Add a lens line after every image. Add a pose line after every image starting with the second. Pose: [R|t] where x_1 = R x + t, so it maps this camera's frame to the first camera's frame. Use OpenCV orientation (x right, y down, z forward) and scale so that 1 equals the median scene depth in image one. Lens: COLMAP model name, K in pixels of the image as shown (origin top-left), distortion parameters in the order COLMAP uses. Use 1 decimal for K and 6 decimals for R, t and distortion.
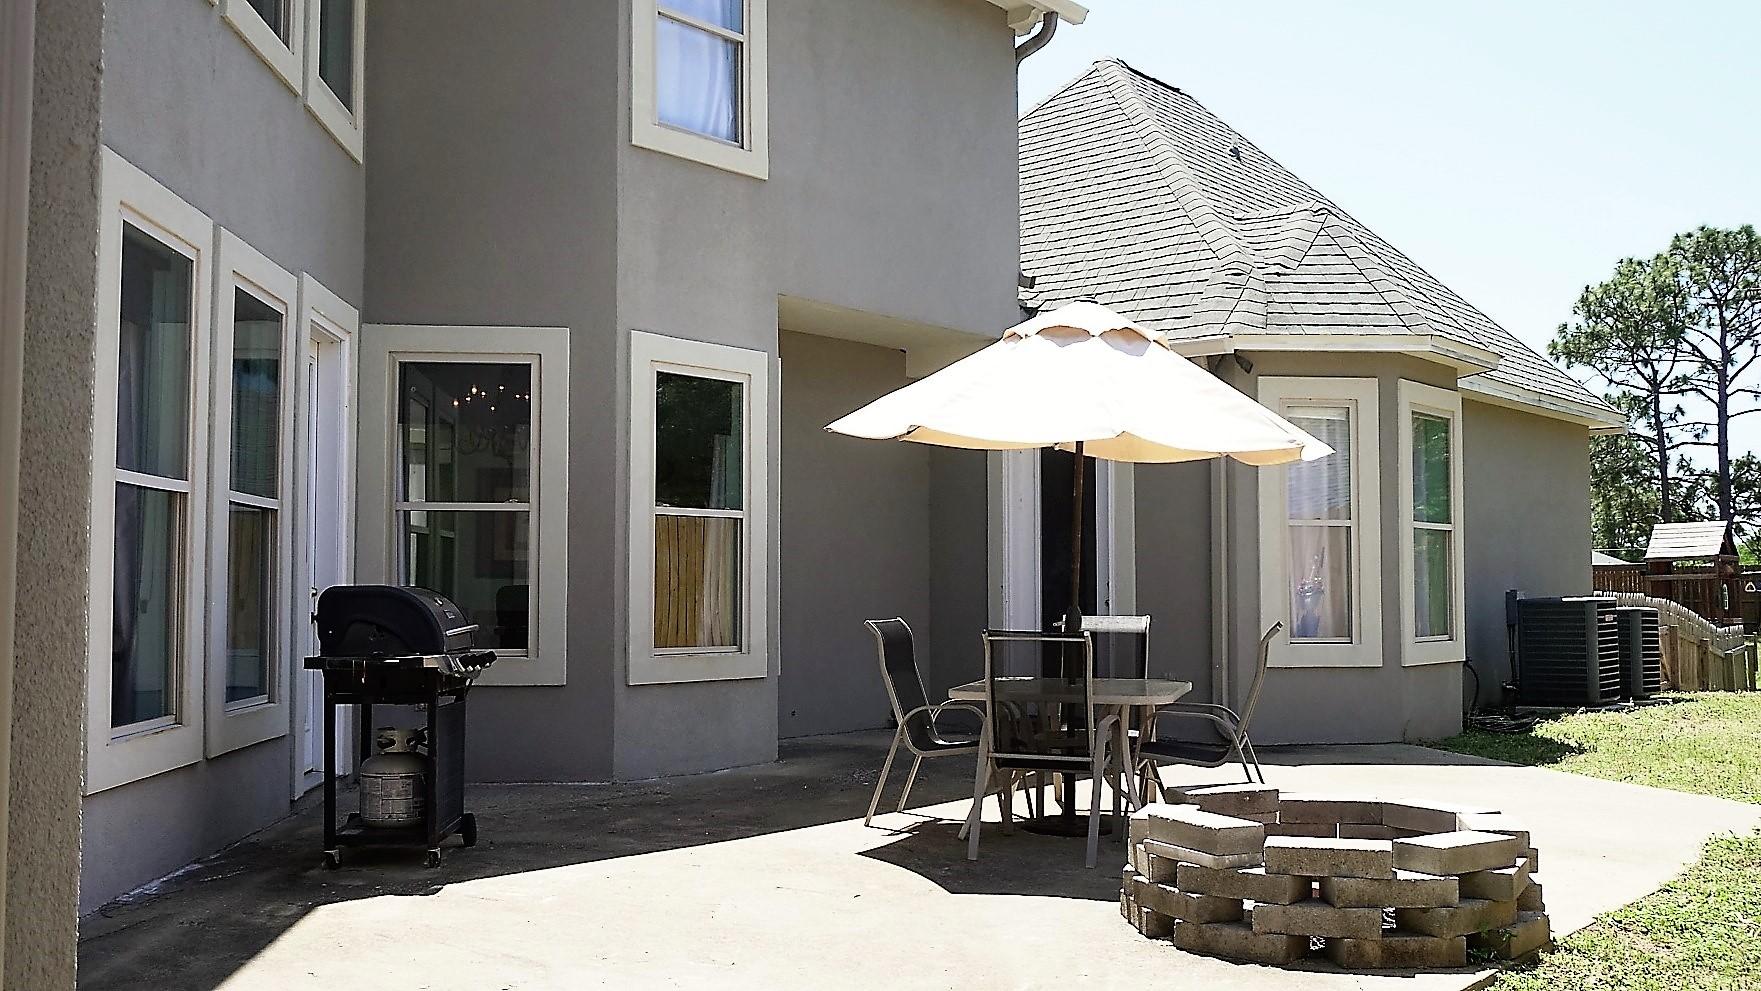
lens RADIAL K [[1641.5, 0, 880.5], [0, 1641.5, 495.5], [0, 0, 1]] dist [-0.041381, 0.004312]
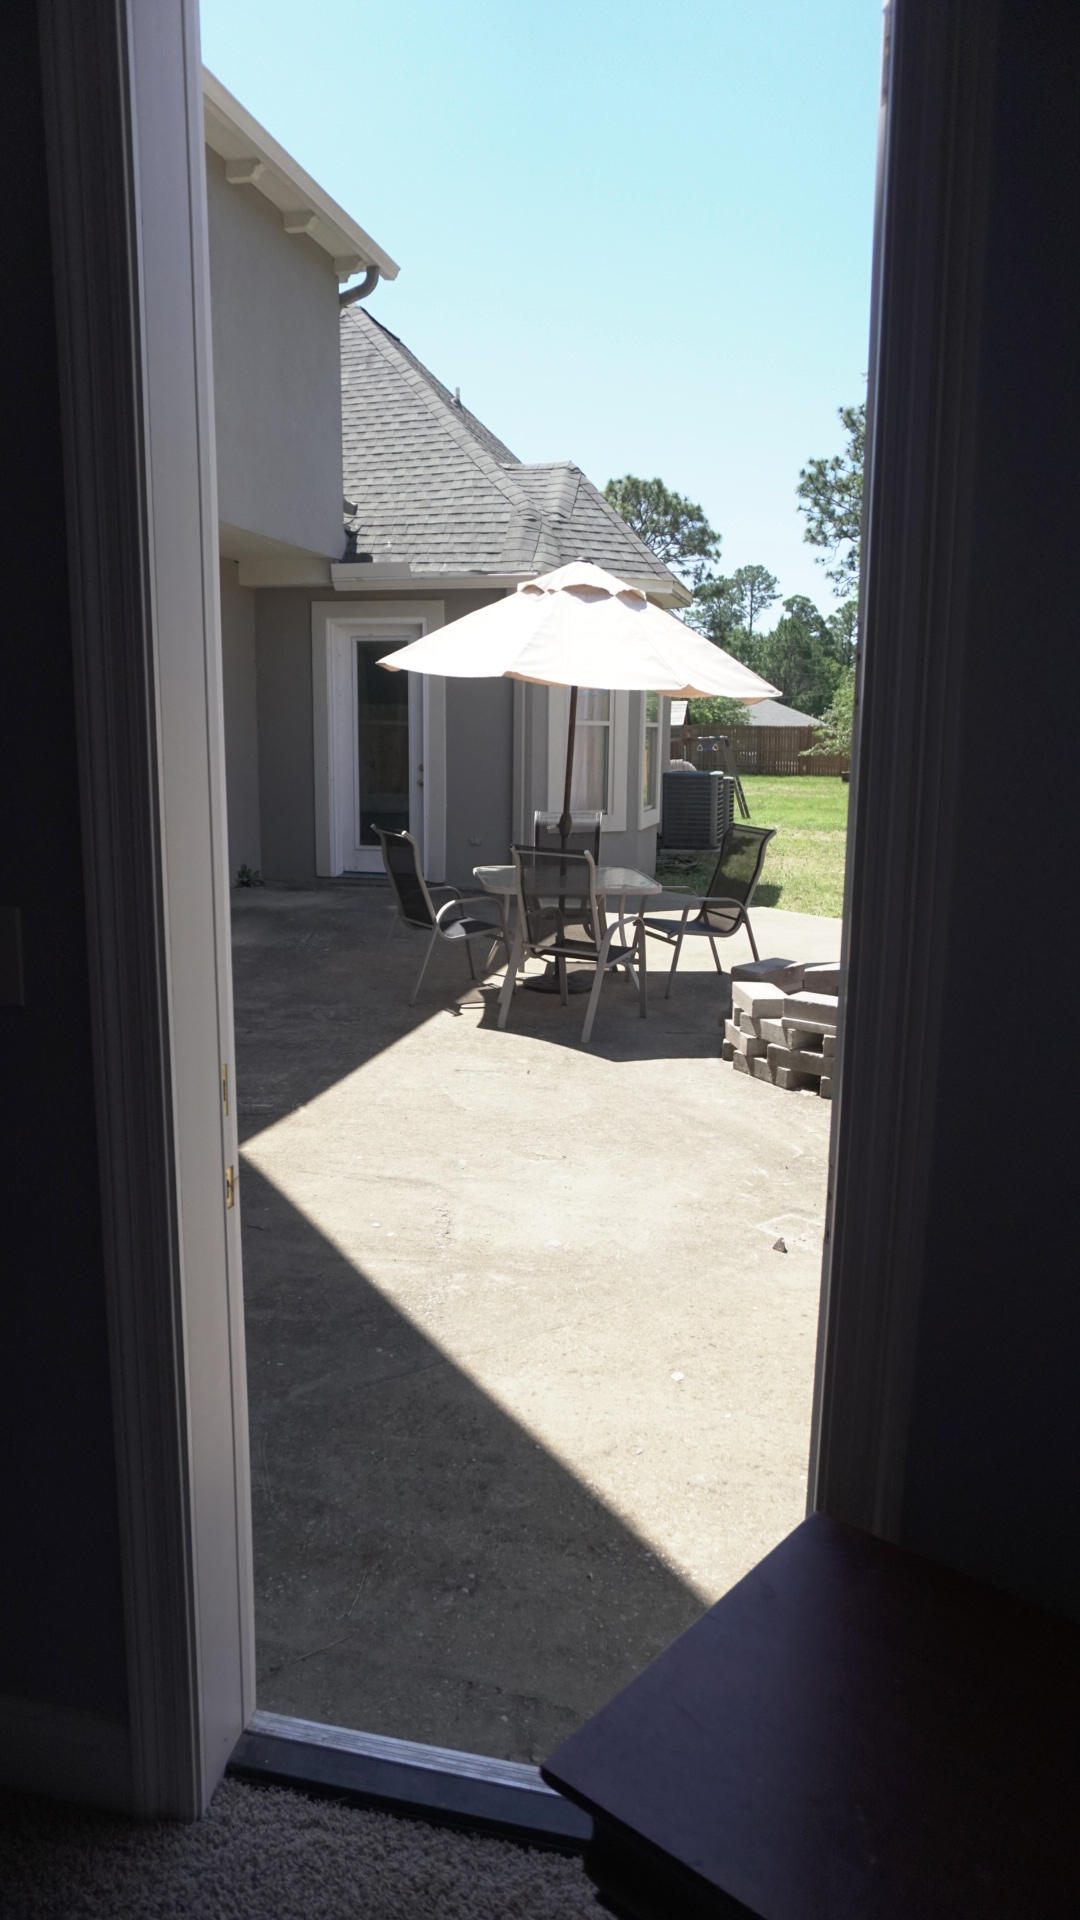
lens RADIAL K [[1244.5, 0, 540.0], [0, 1244.5, 960.0], [0, 0, 1]] dist [-0.067921, 0.000962]
pose [[0.890345, -0.074828, 0.449095, -0.221308], [-0.037330, 0.971082, 0.235810, -0.031214], [-0.453753, -0.226717, 0.861805, 0.111148]]
